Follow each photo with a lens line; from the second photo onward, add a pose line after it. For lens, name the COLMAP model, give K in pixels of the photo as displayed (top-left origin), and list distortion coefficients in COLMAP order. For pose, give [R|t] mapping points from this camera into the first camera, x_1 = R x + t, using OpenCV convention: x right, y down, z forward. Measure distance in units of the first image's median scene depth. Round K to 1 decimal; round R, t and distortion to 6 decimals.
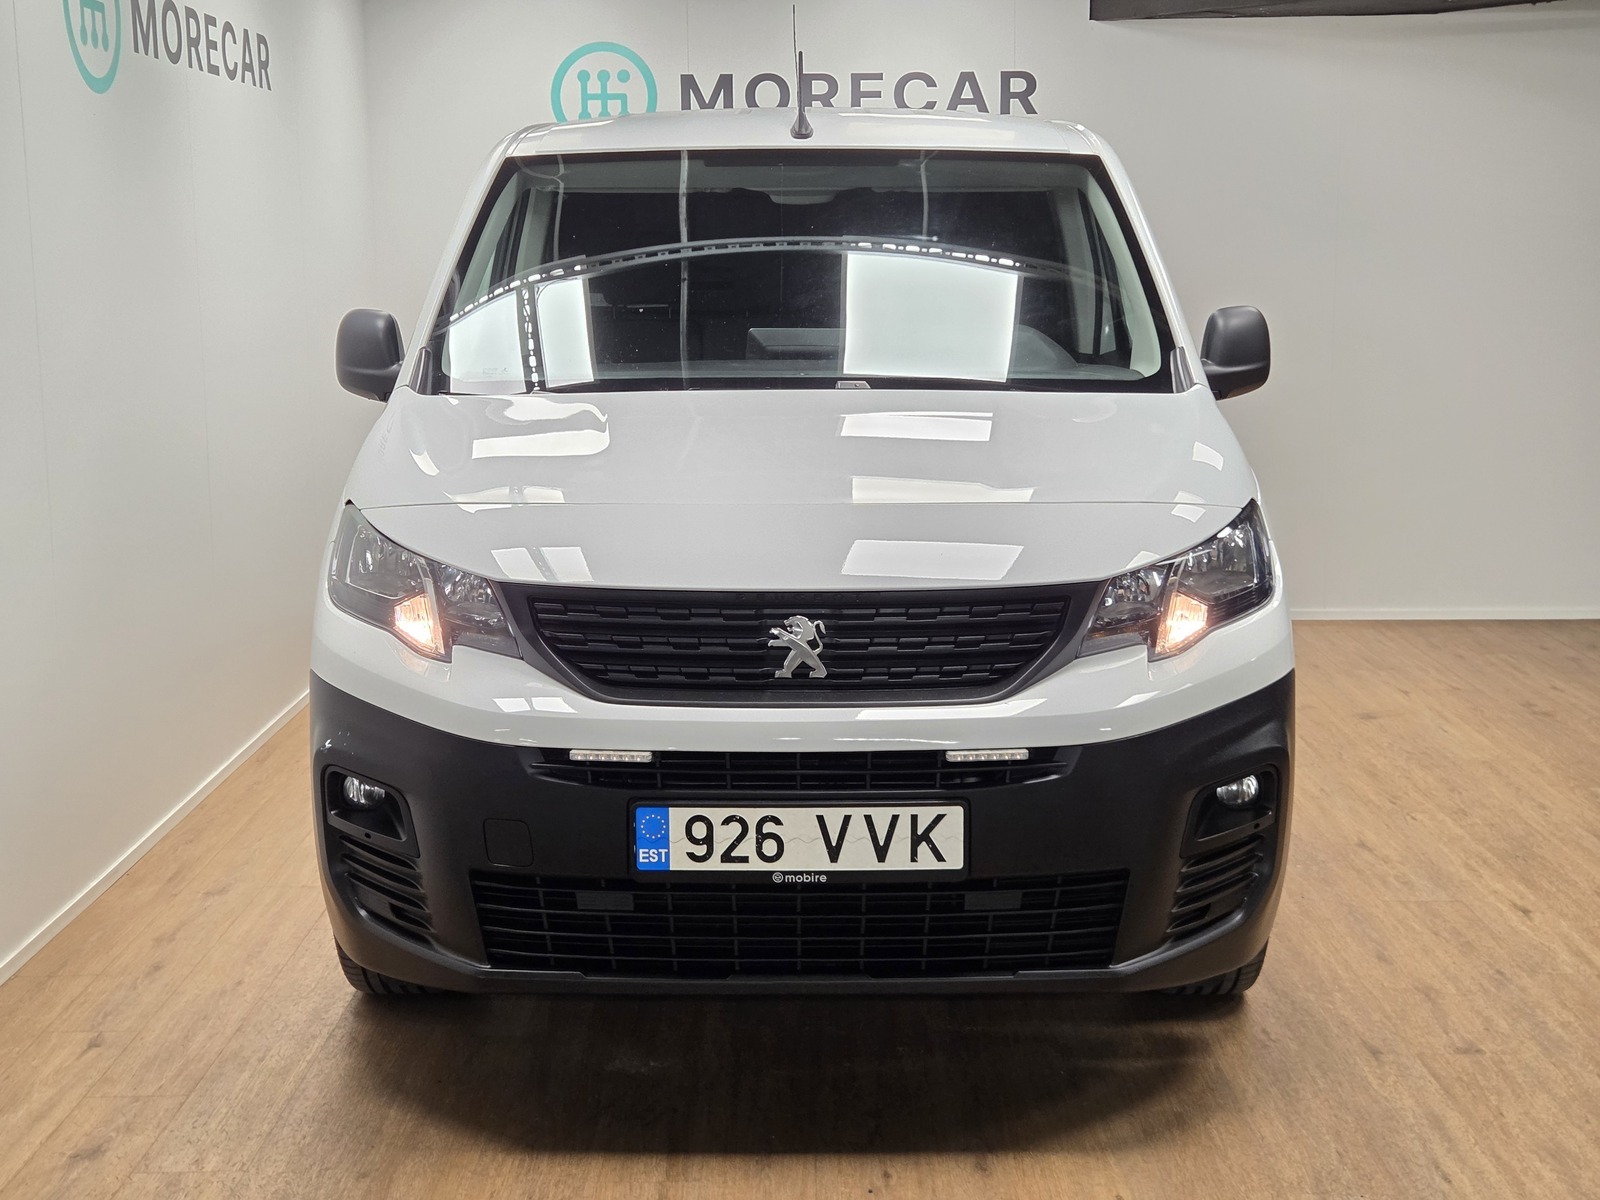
lens RADIAL K [[2155.4, 0, 791.4], [0, 2155.4, 608.5], [0, 0, 1]] dist [0.061828, 0.000000]
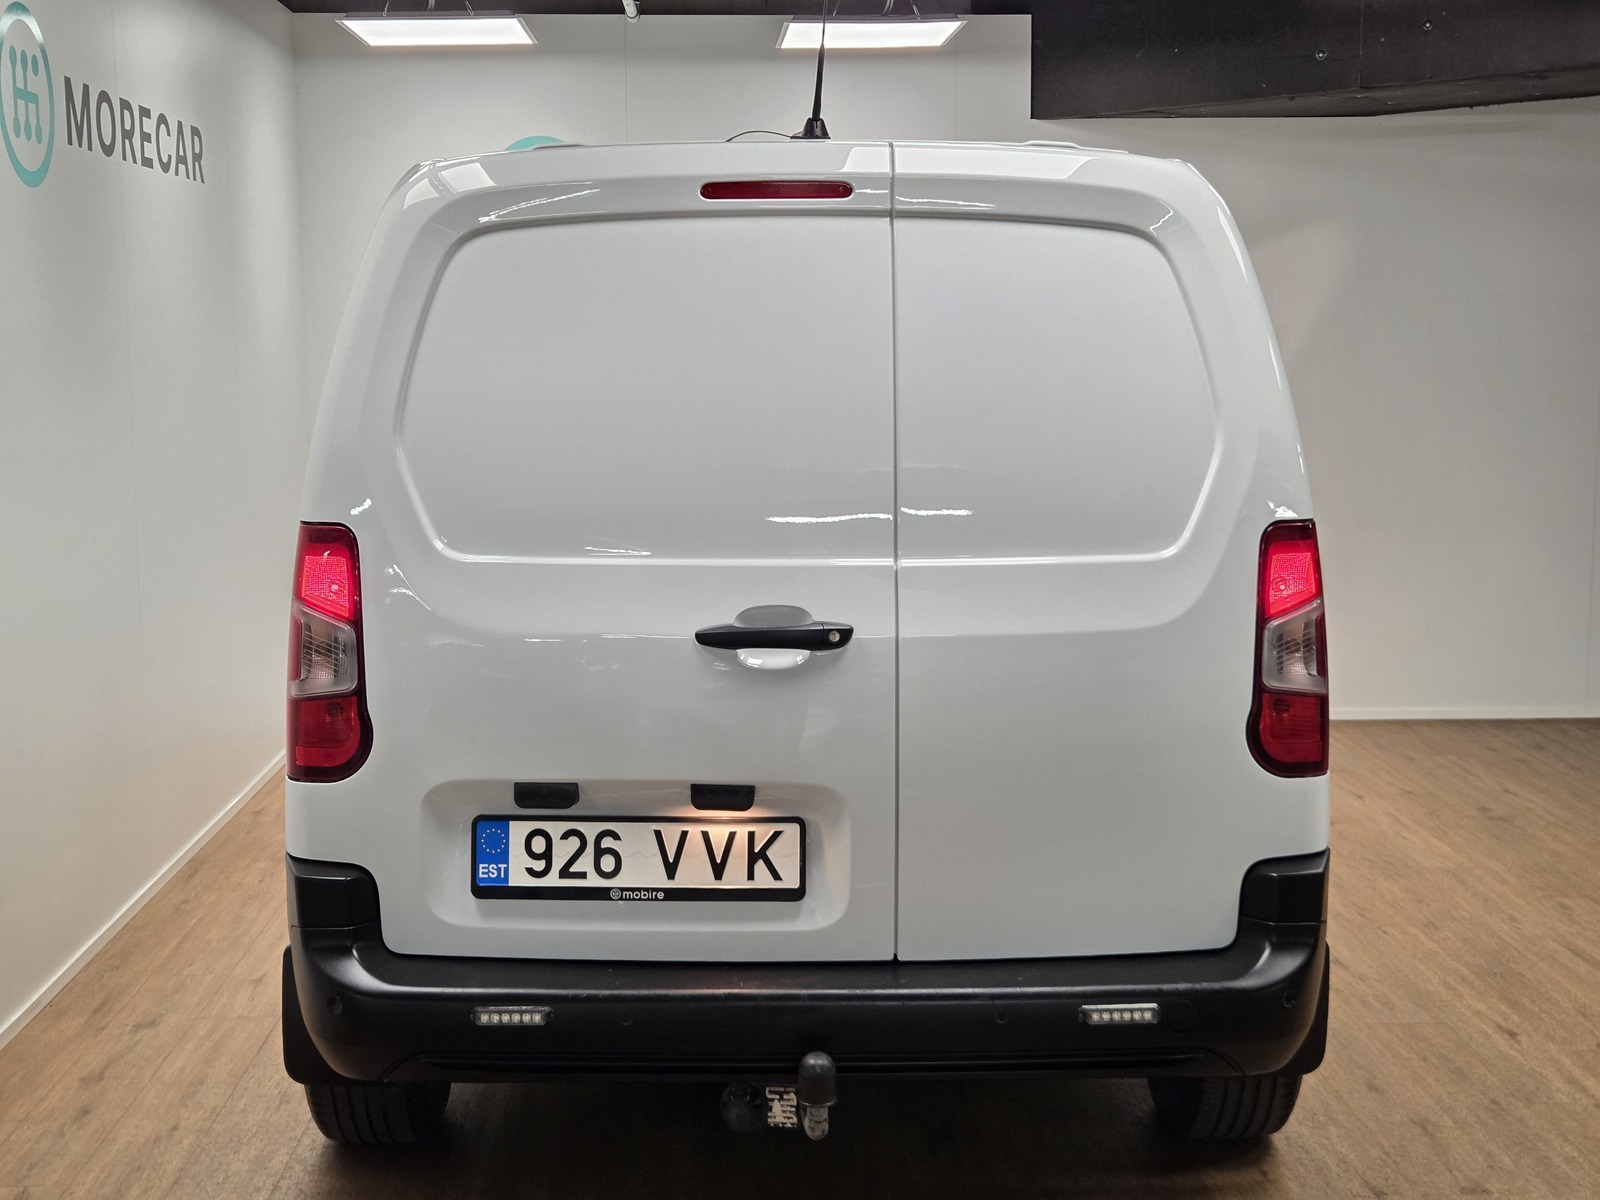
lens RADIAL K [[2155.4, 0, 792.6], [0, 2155.4, 608.2], [0, 0, 1]] dist [0.061828, 0.000000]
pose [[0.999092, -0.000459, 0.042604, -0.023560], [0.002130, 0.999230, -0.039178, -0.012810], [-0.042553, 0.039233, 0.998324, 0.034217]]
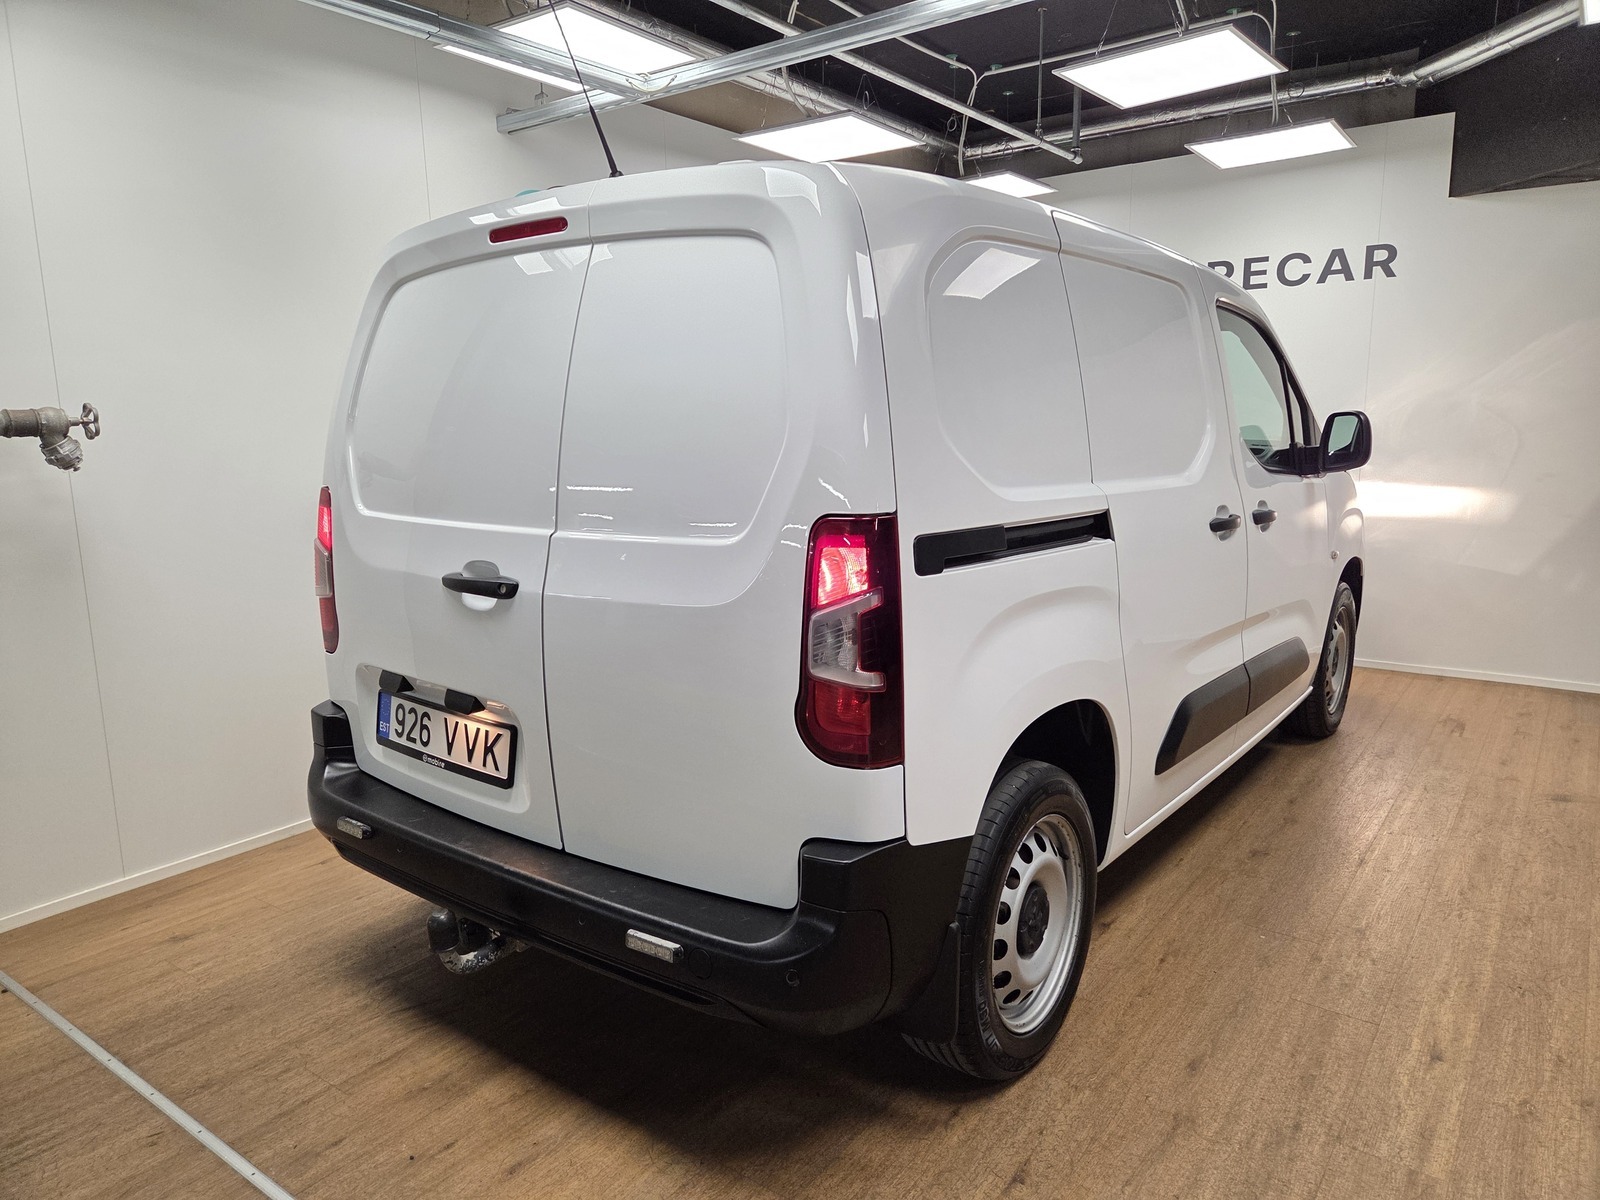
lens RADIAL K [[1071.2, 0, 803.3], [0, 1071.2, 613.6], [0, 0, 1]] dist [0.062135, -0.040190]
pose [[0.808856, 0.100831, -0.579297, 0.353513], [-0.086439, 0.994874, 0.052472, -0.052497], [0.581619, 0.007632, 0.813426, 0.426900]]
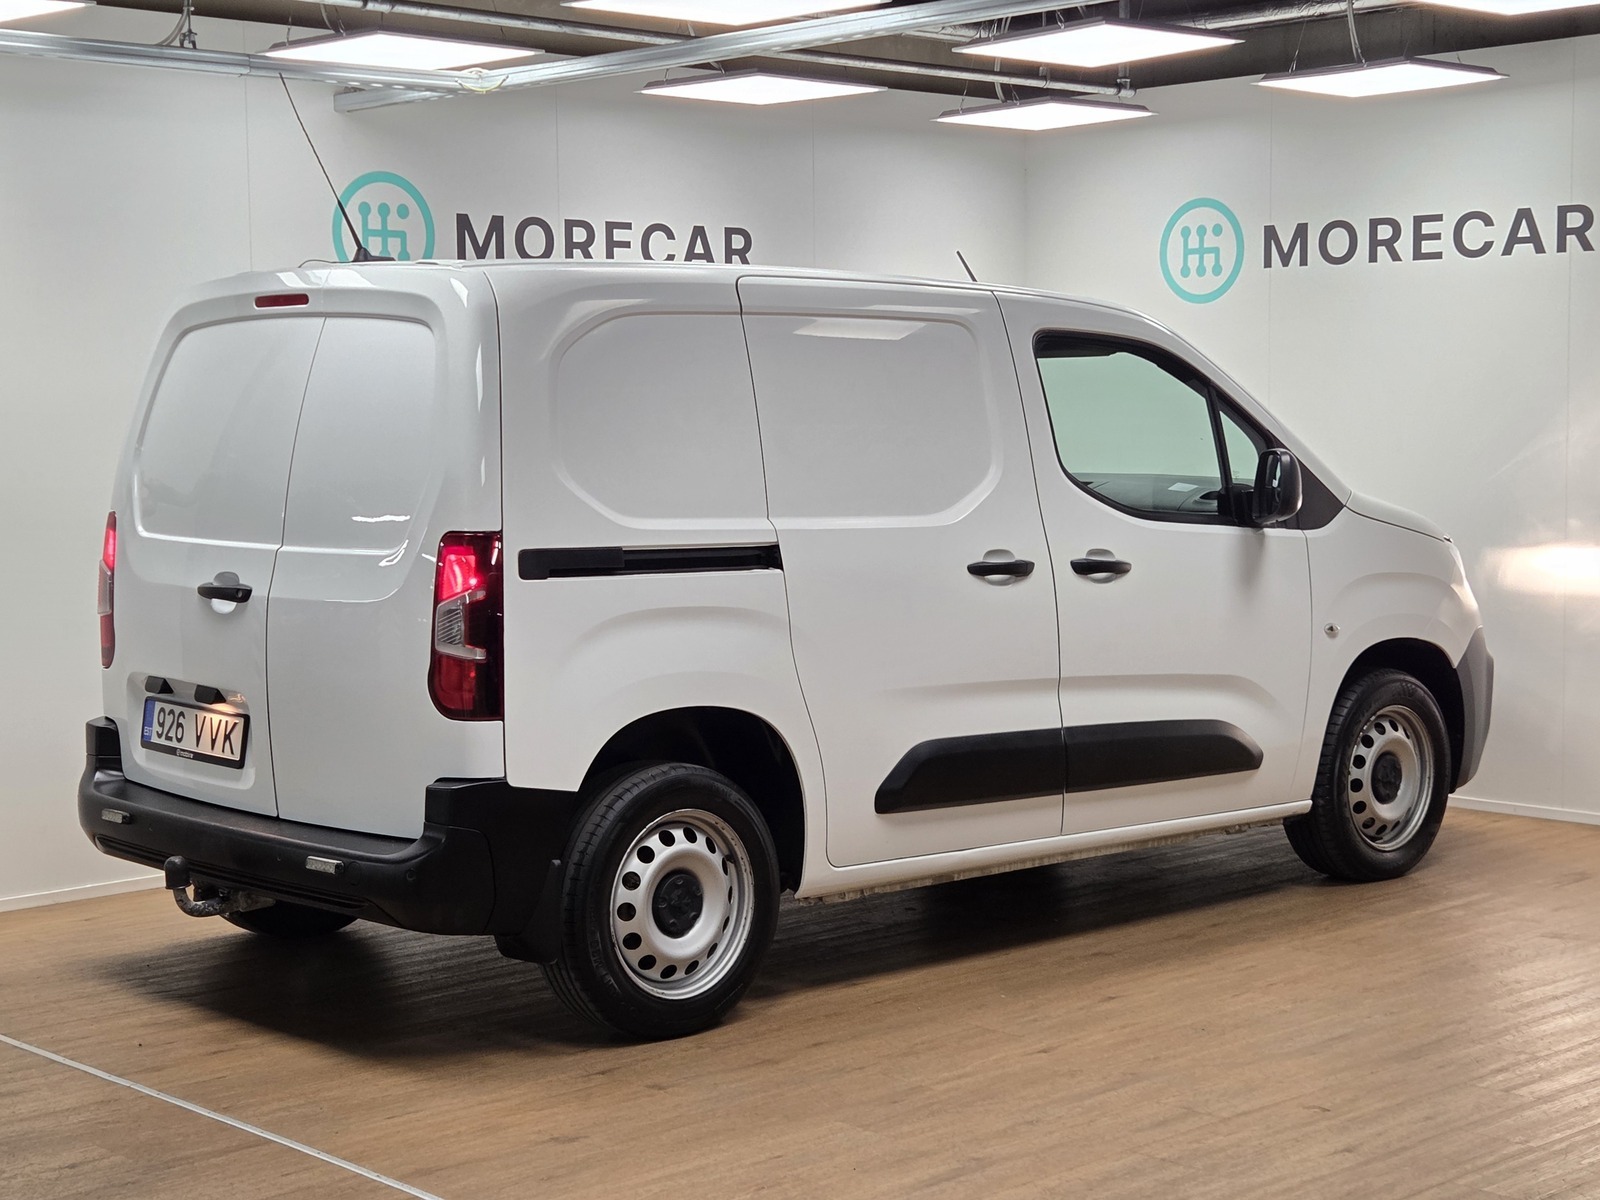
lens RADIAL K [[2723.7, 0, 786.5], [0, 2723.7, 608.6], [0, 0, 1]] dist [0.072277, 0.000000]
pose [[0.687209, 0.059288, -0.724036, 1.122450], [-0.117589, 0.992599, -0.030328, -0.014305], [0.716880, 0.105980, 0.689095, -0.001059]]
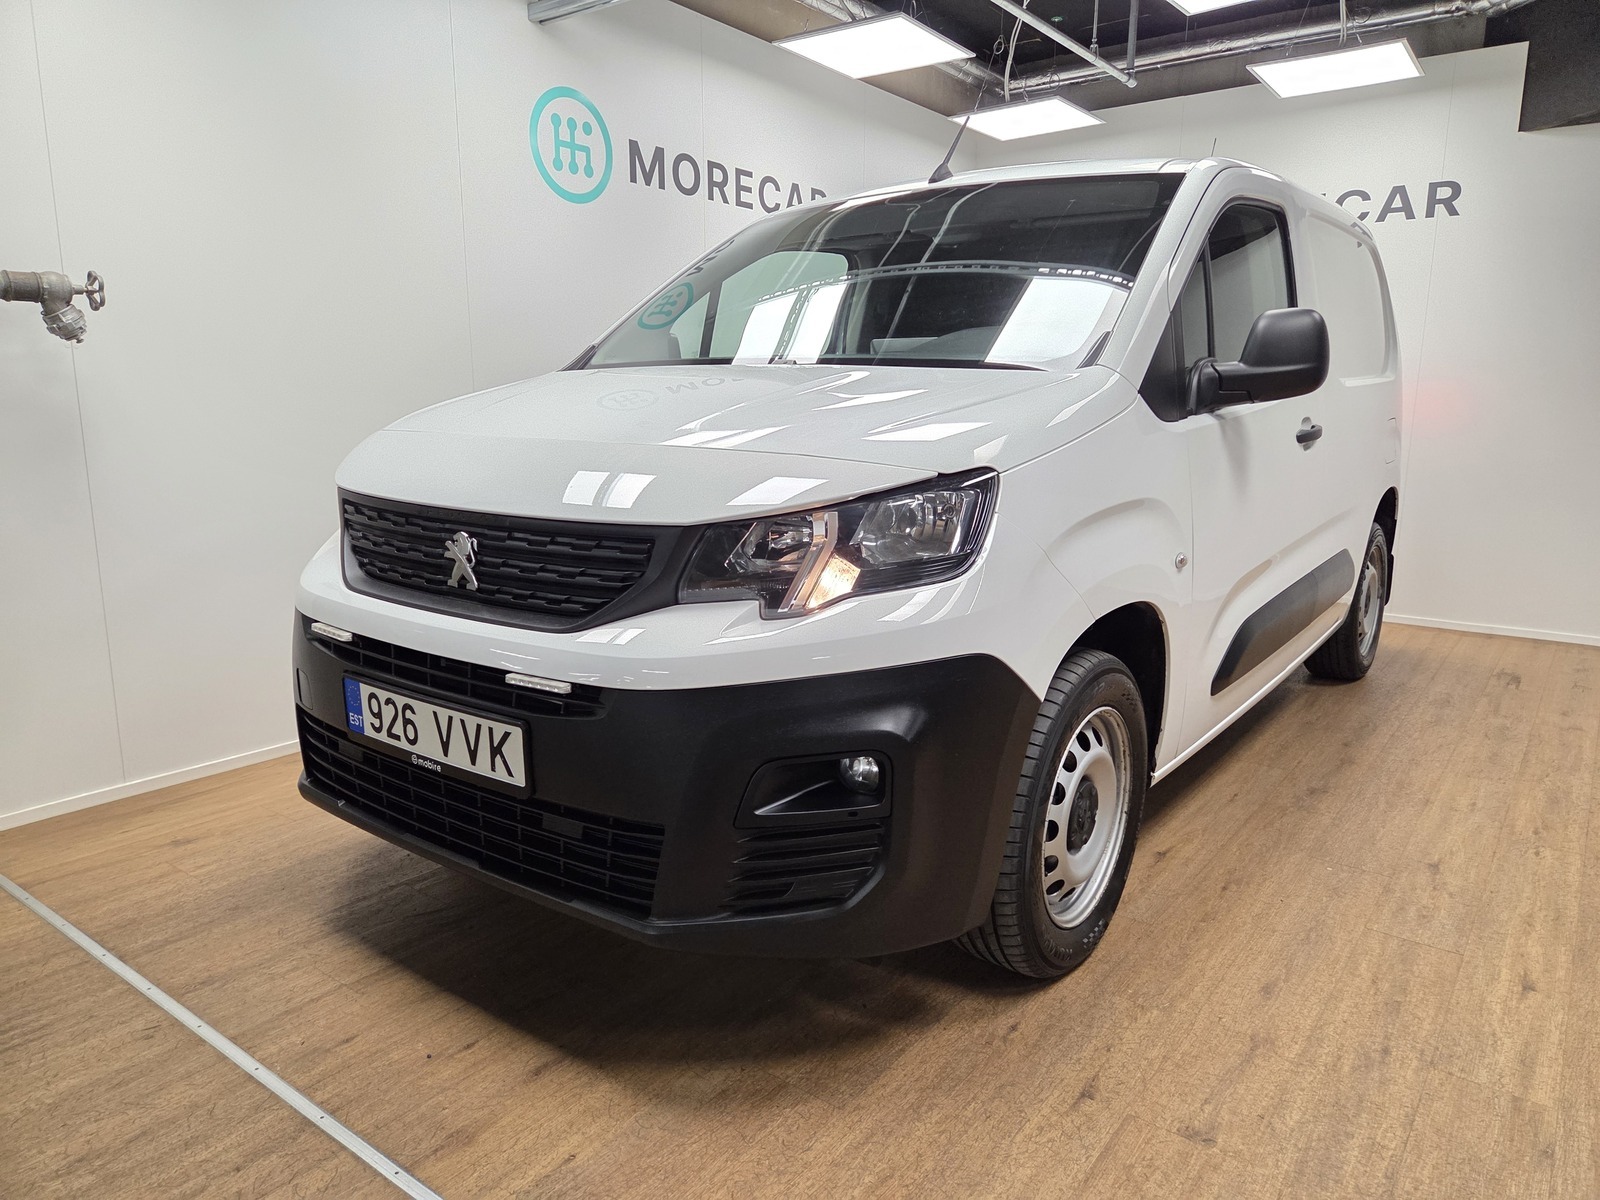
lens RADIAL K [[1071.2, 0, 810.7], [0, 1071.2, 609.4], [0, 0, 1]] dist [0.062135, -0.040190]
pose [[0.805280, 0.129346, -0.578614, 0.323839], [-0.111594, 0.991537, 0.066343, -0.009703], [0.582298, 0.011145, 0.812899, 0.444147]]
